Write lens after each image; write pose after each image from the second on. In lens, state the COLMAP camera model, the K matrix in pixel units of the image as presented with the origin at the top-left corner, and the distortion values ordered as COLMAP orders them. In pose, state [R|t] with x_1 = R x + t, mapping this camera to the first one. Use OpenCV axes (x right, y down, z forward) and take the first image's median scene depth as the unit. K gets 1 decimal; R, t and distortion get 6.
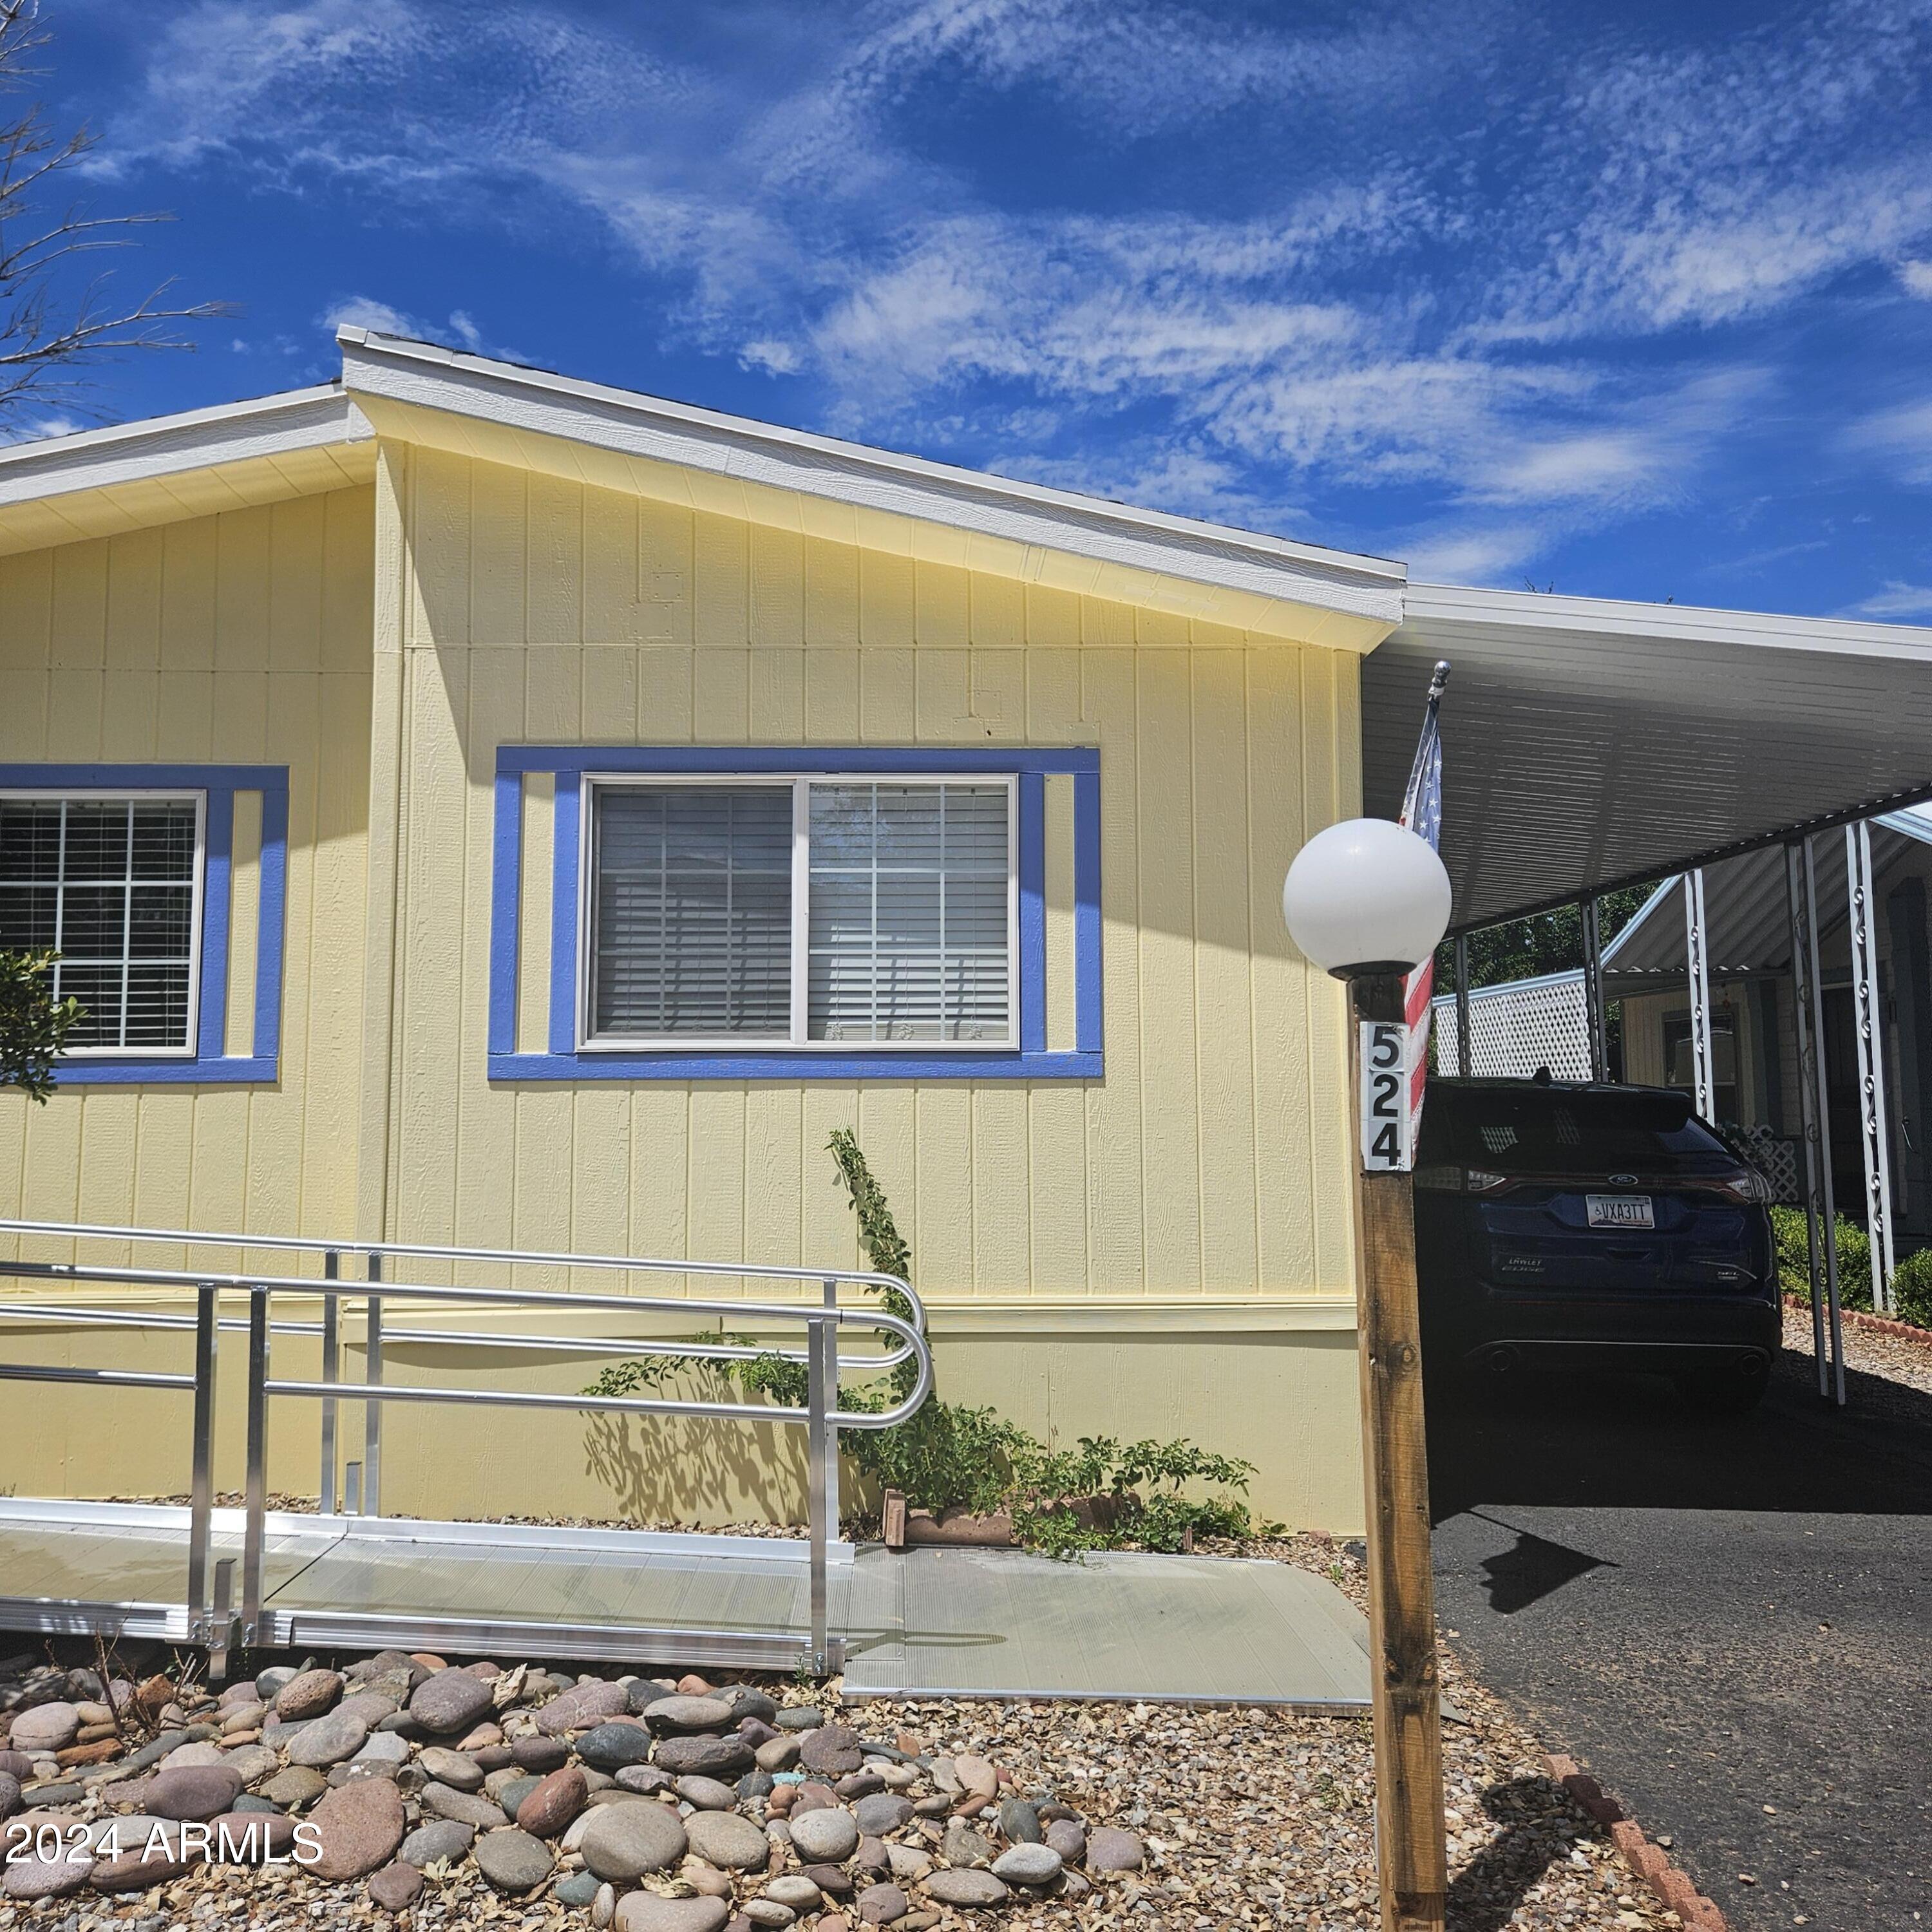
lens RADIAL K [[1747.9, 0, 962.6], [0, 1747.9, 932.9], [0, 0, 1]] dist [0.079320, -0.076807]
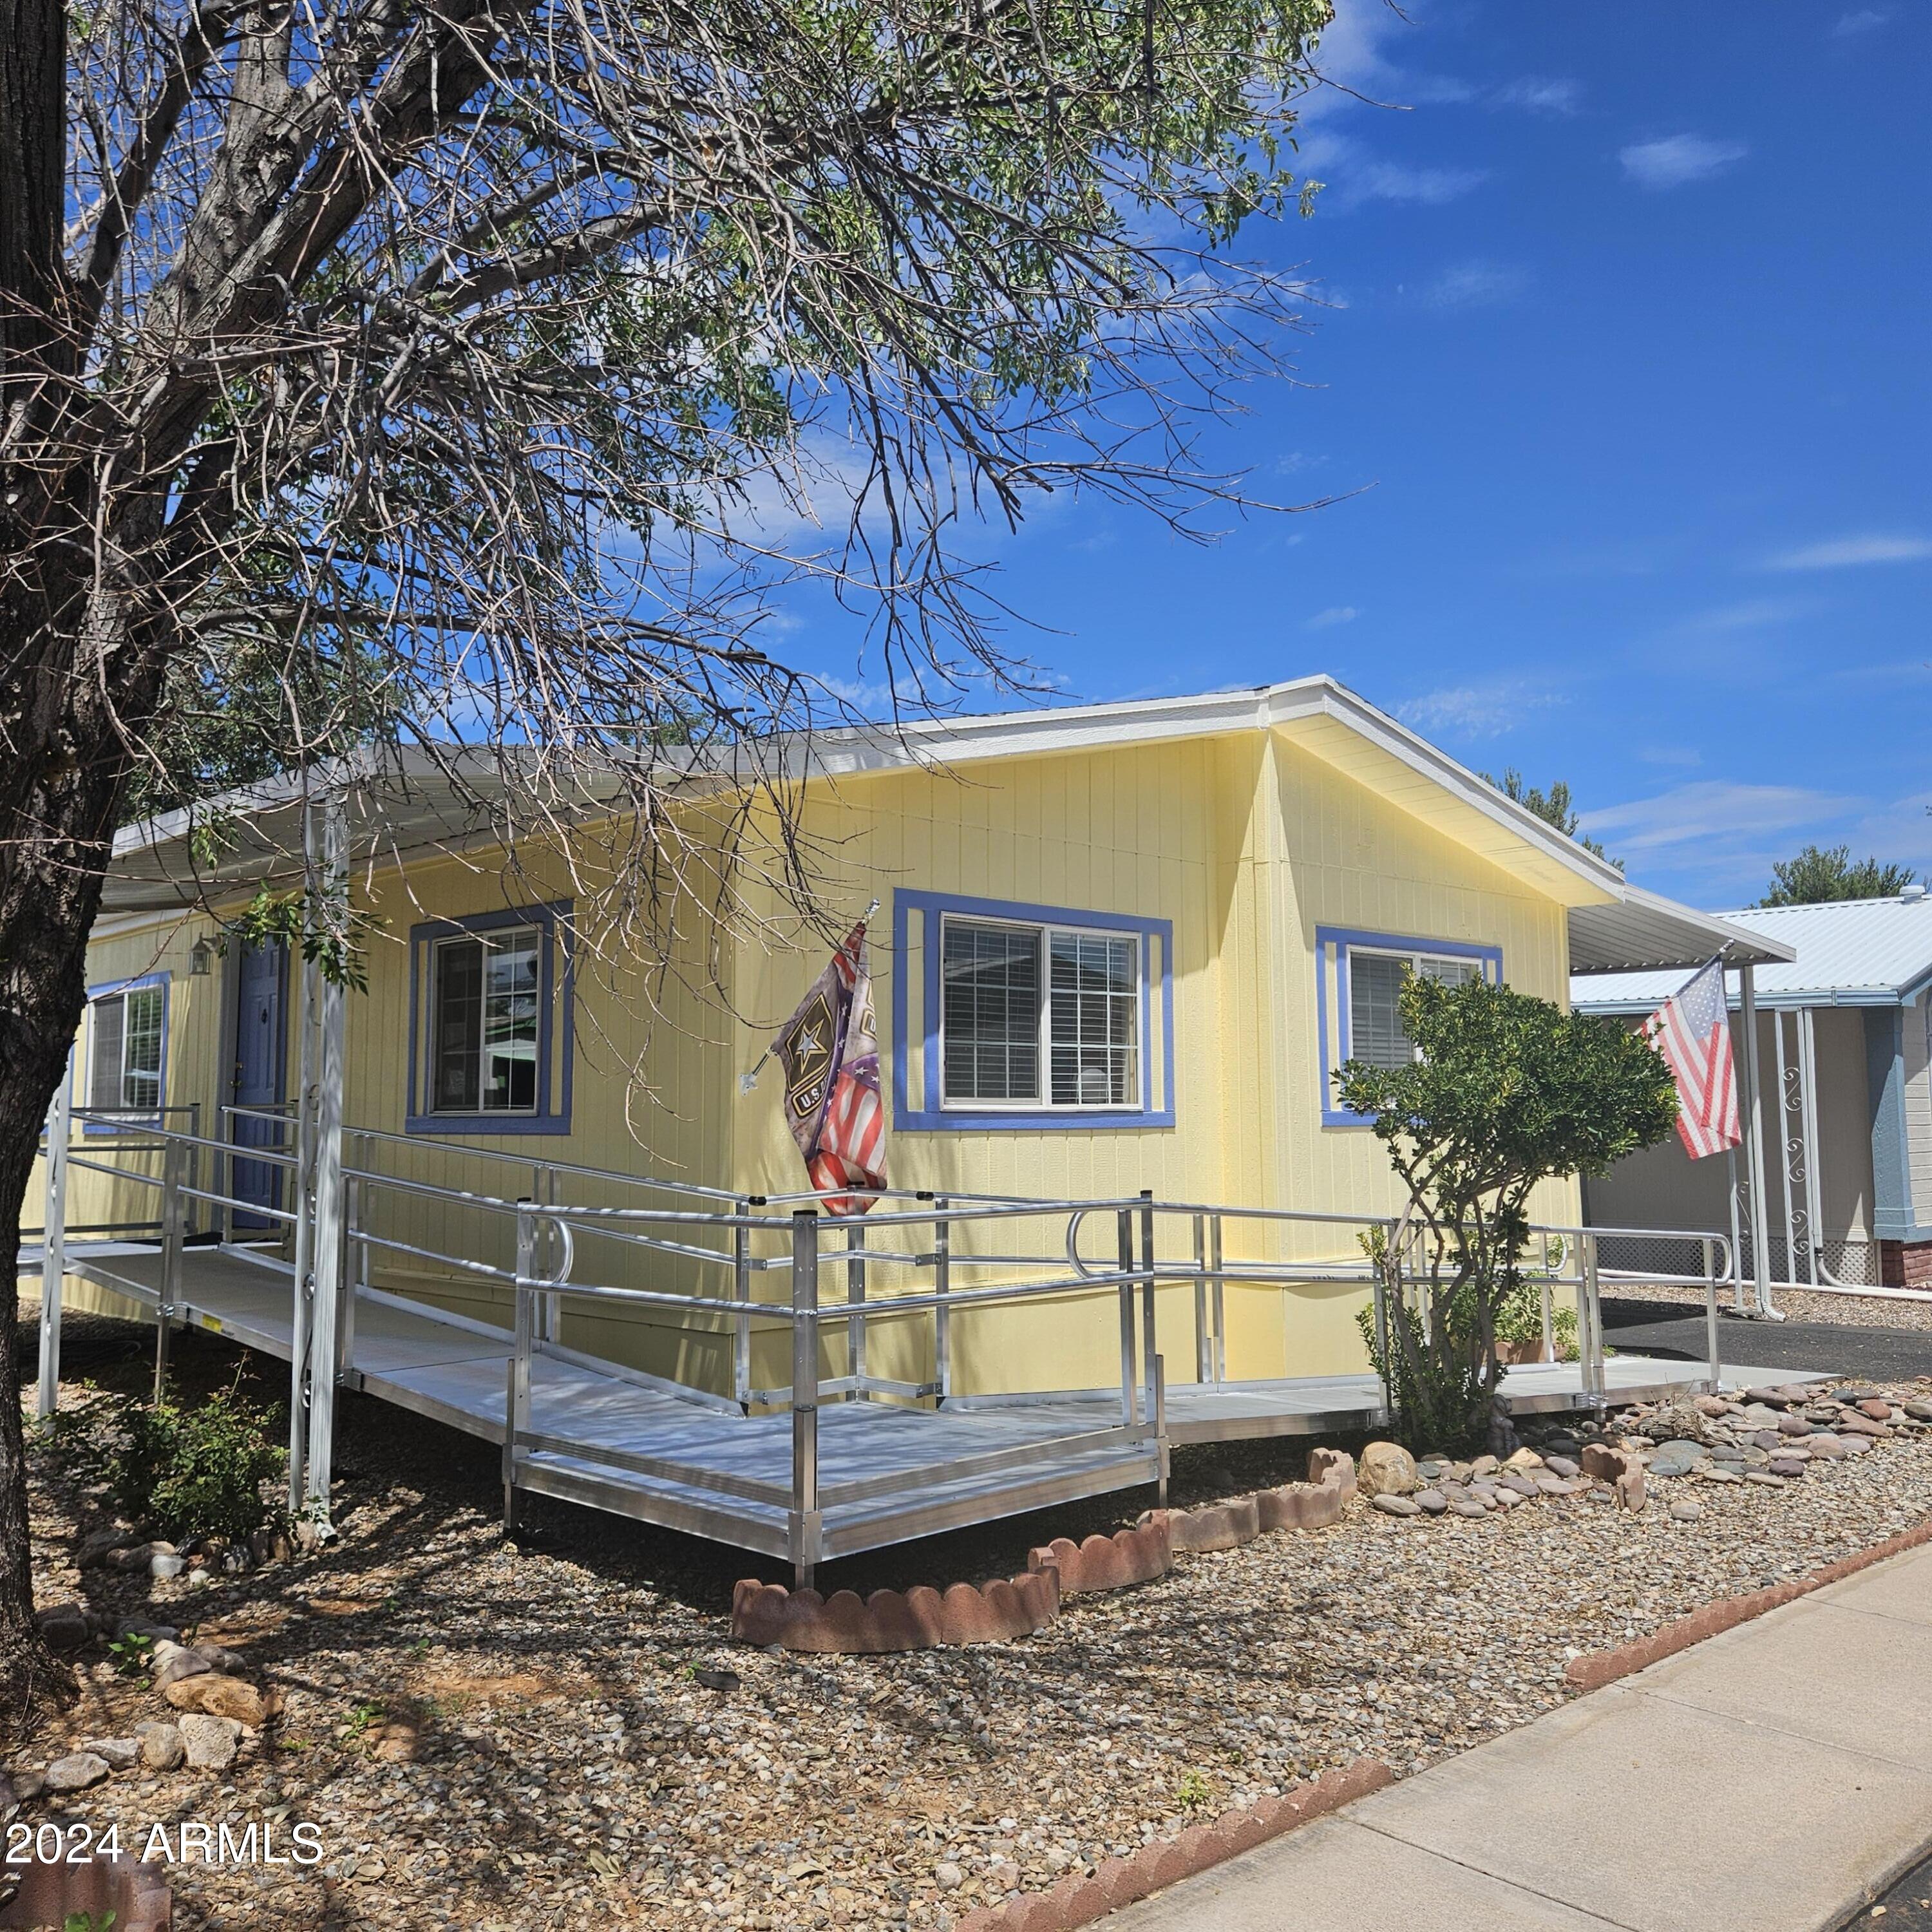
lens RADIAL K [[1743.3, 0, 966.0], [0, 1743.3, 966.0], [0, 0, 1]] dist [0.064763, -0.049503]
pose [[0.731259, 0.056532, 0.679754, -1.664627], [-0.062264, 0.997931, -0.016011, -0.021501], [-0.679253, -0.030616, 0.733266, 0.010146]]
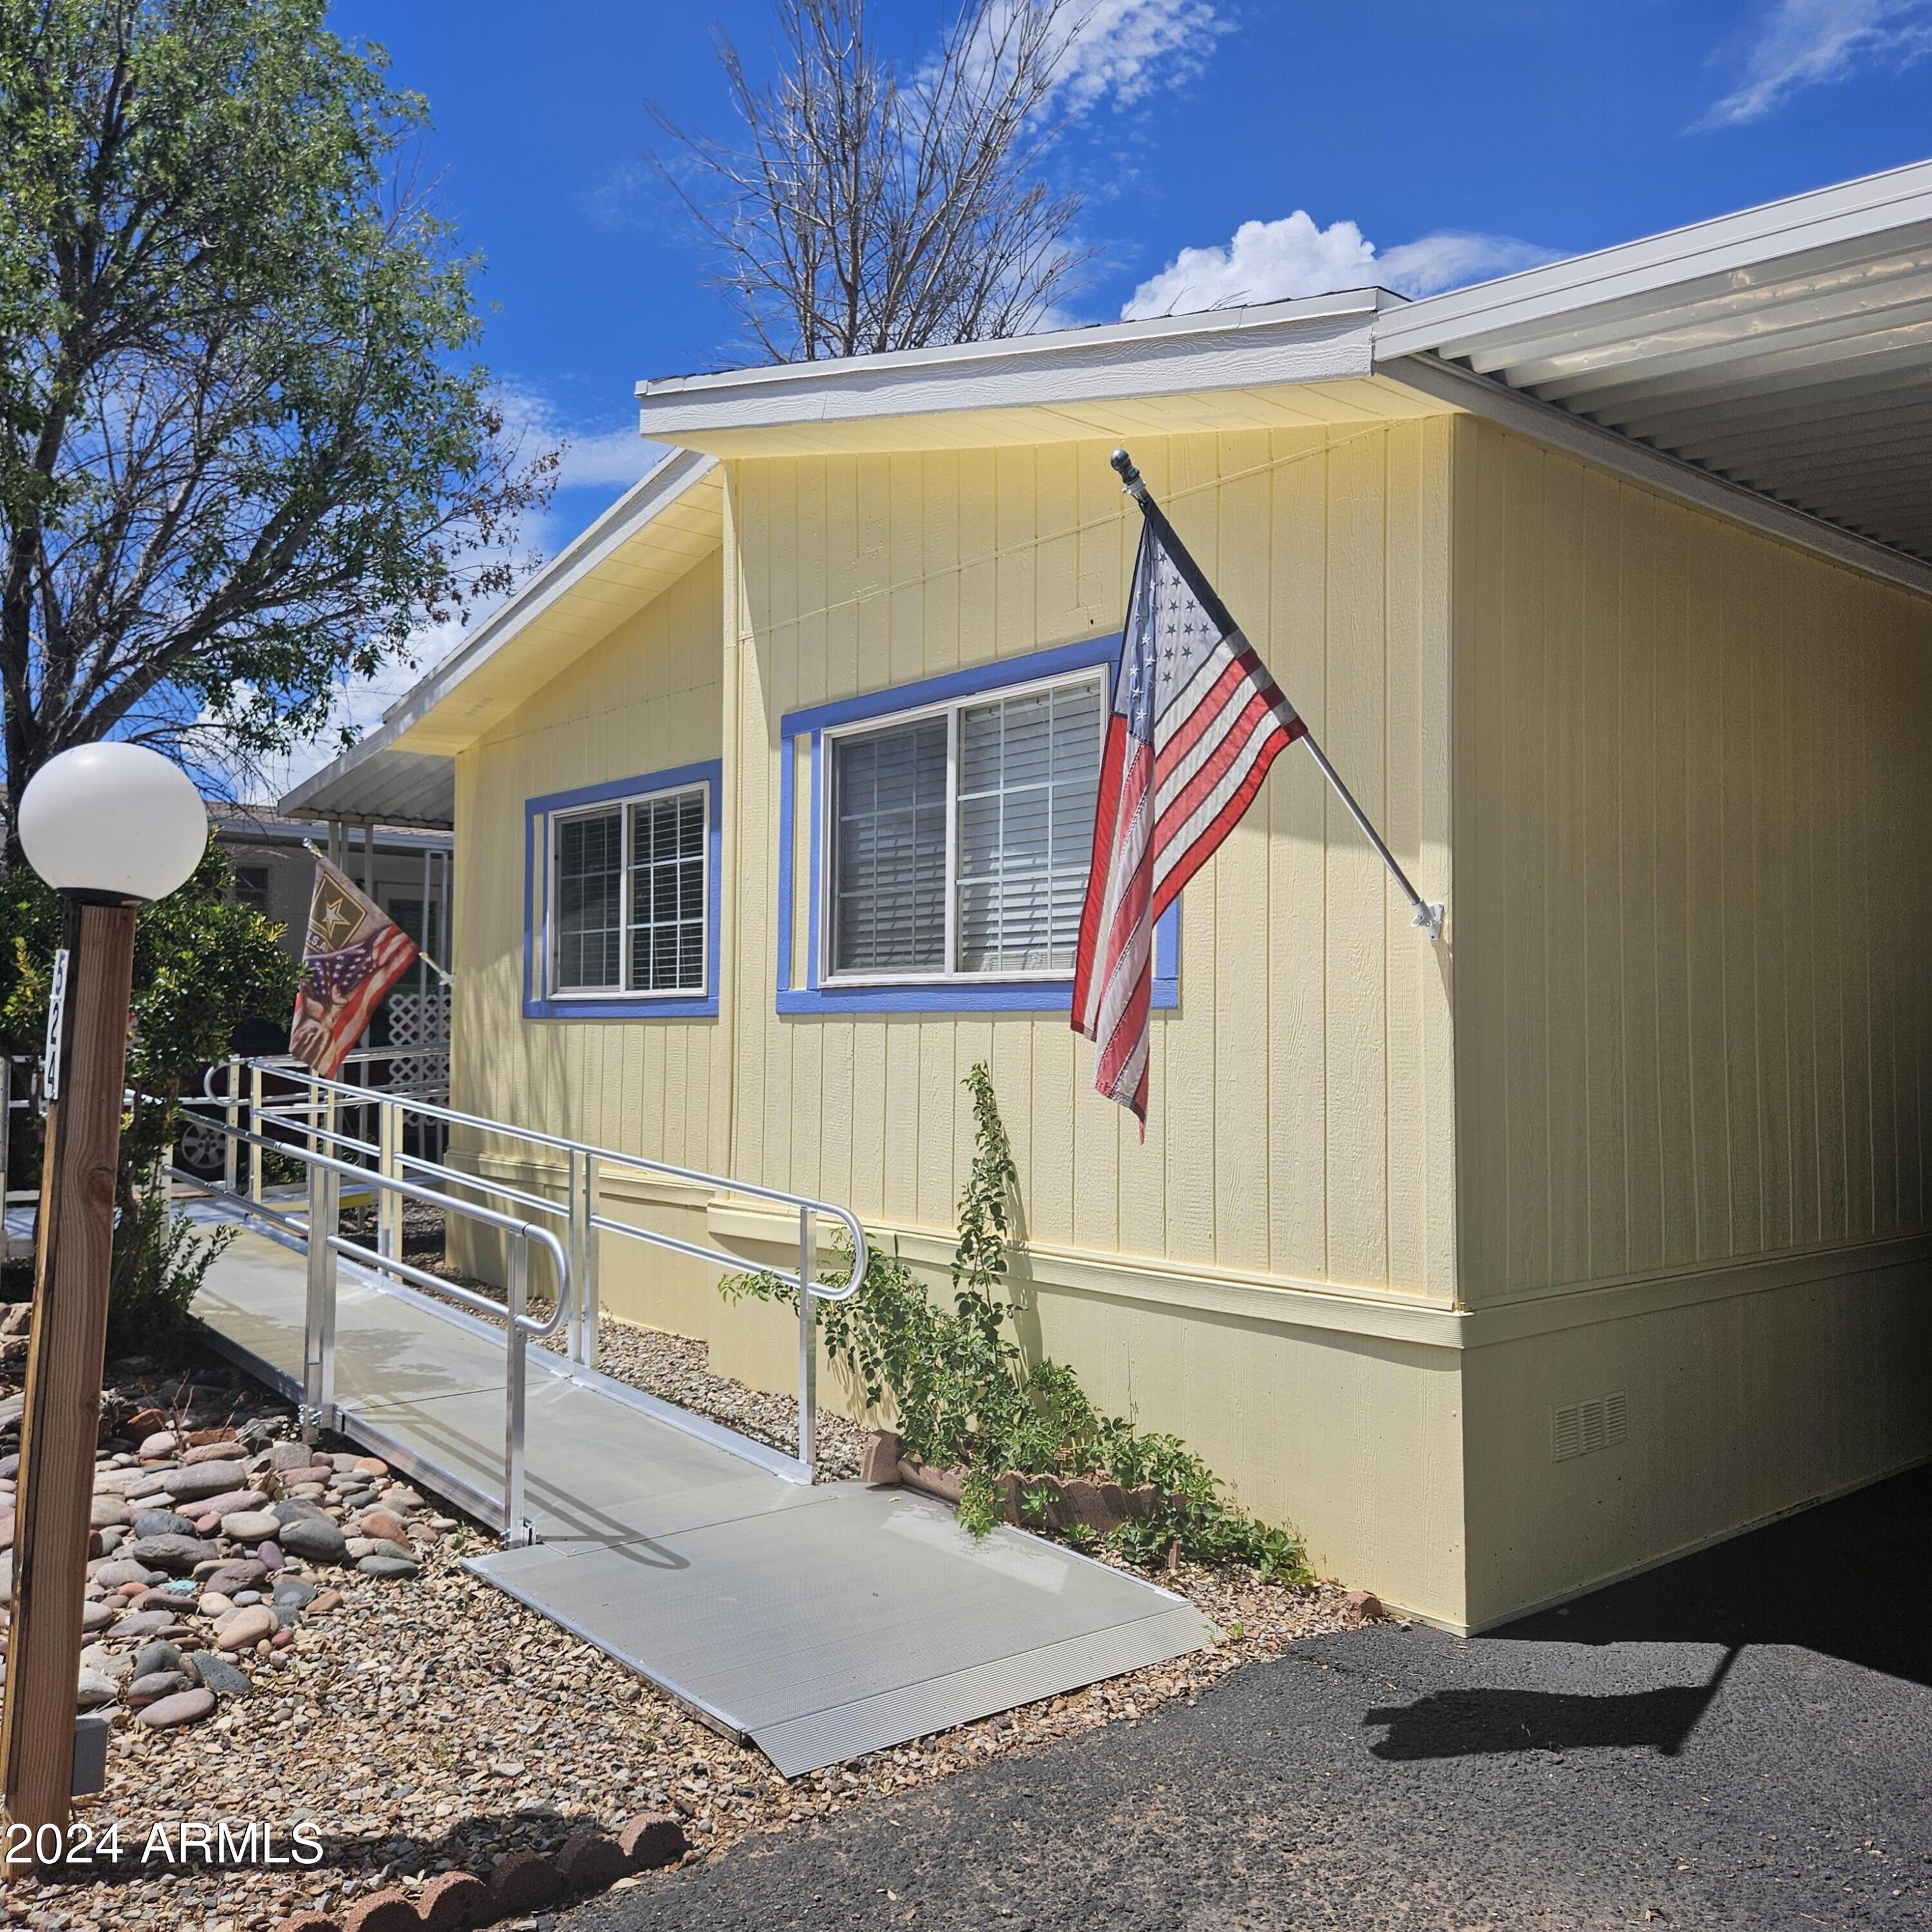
lens RADIAL K [[1743.3, 0, 966.0], [0, 1743.3, 966.0], [0, 0, 1]] dist [0.064763, -0.049503]
pose [[0.628790, -0.026561, -0.777121, 0.677886], [0.068258, 0.997444, 0.021138, 0.037616], [0.774573, -0.066336, 0.628996, 0.391673]]
